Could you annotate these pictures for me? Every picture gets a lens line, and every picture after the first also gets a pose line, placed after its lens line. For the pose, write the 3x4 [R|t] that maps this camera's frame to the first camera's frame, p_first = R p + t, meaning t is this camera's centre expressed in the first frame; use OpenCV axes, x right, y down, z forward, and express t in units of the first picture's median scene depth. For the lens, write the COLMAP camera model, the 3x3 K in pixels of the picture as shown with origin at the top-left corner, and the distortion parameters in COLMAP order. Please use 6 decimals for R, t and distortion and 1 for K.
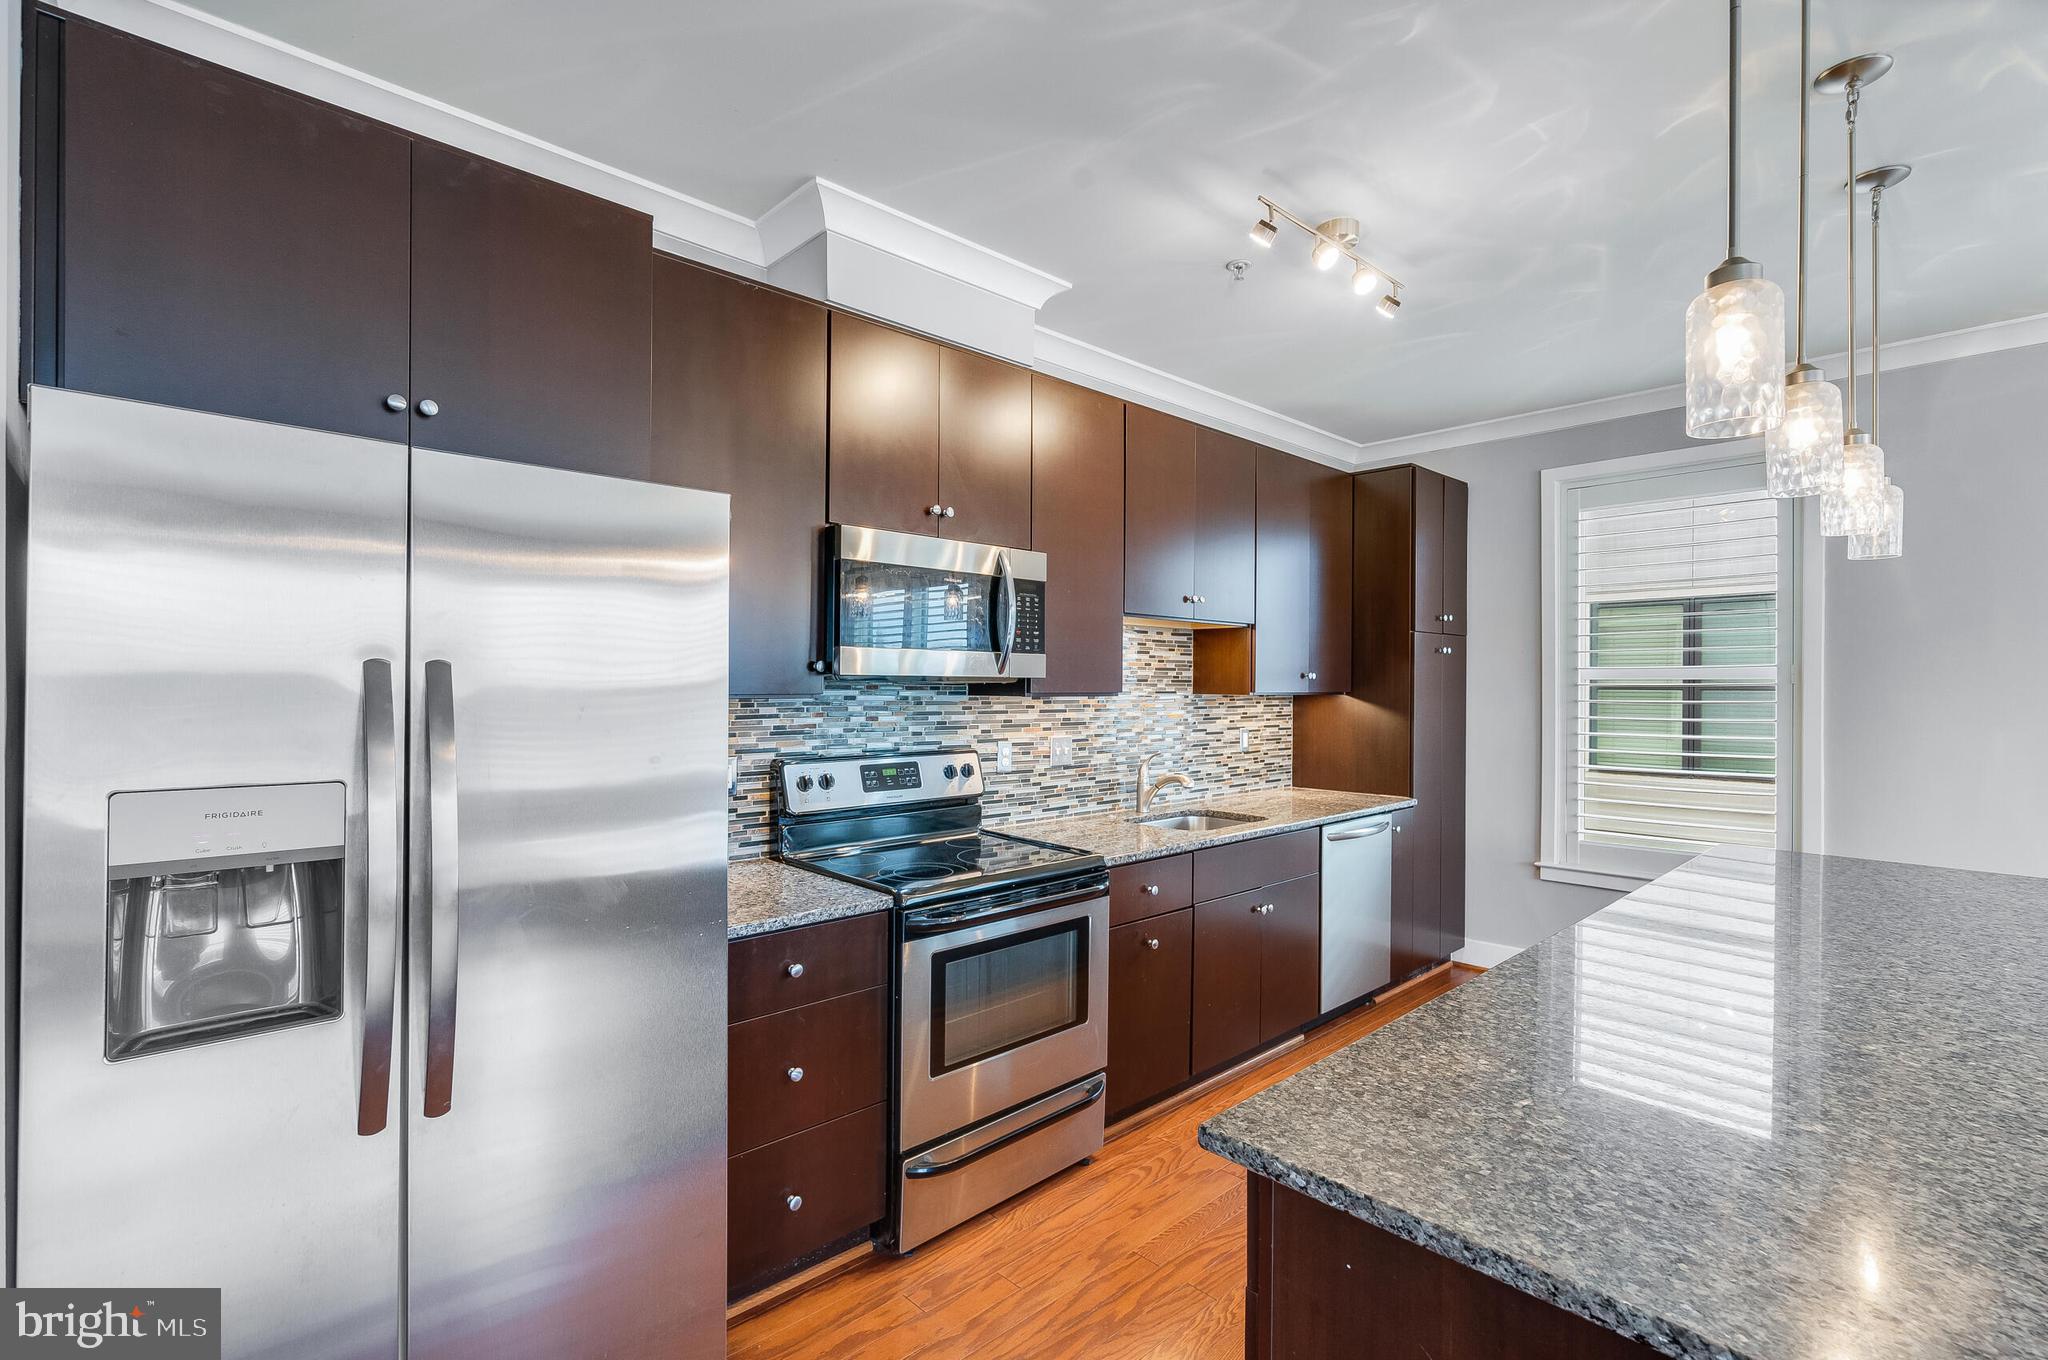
lens RADIAL K [[931.3, 0, 1023.0], [0, 931.3, 690.1], [0, 0, 1]] dist [-0.002386, 0.001775]
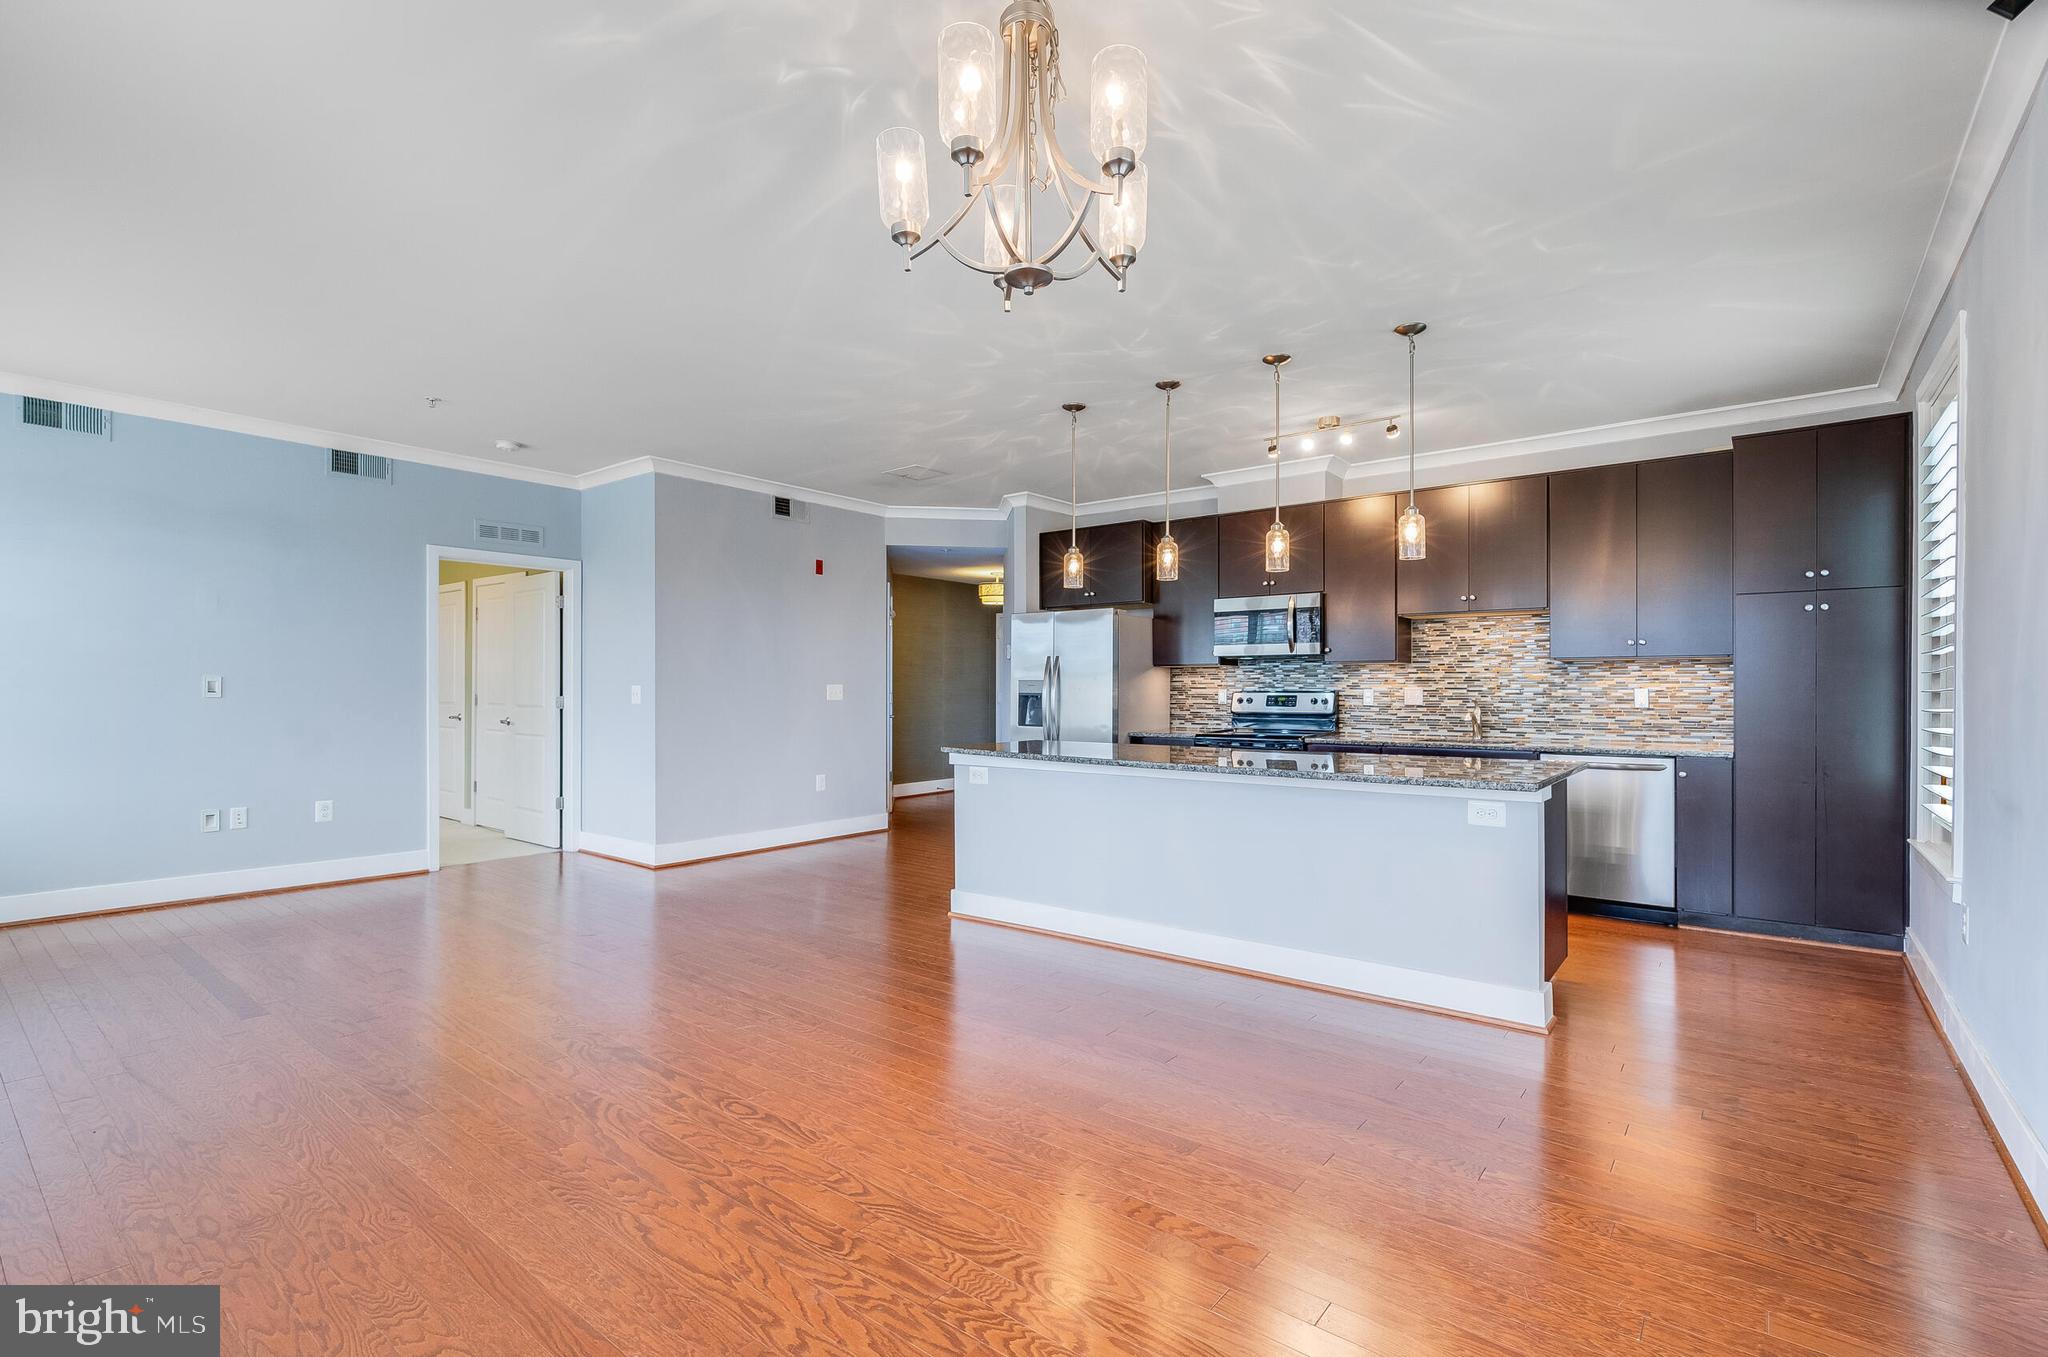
lens RADIAL K [[928.8, 0, 1019.3], [0, 928.8, 691.9], [0, 0, 1]] dist [-0.000839, 0.001658]
pose [[0.142111, -0.001716, -0.989849, 1.816174], [-0.005776, 0.999980, -0.002563, 0.073825], [0.989834, 0.006082, 0.142098, 0.054337]]
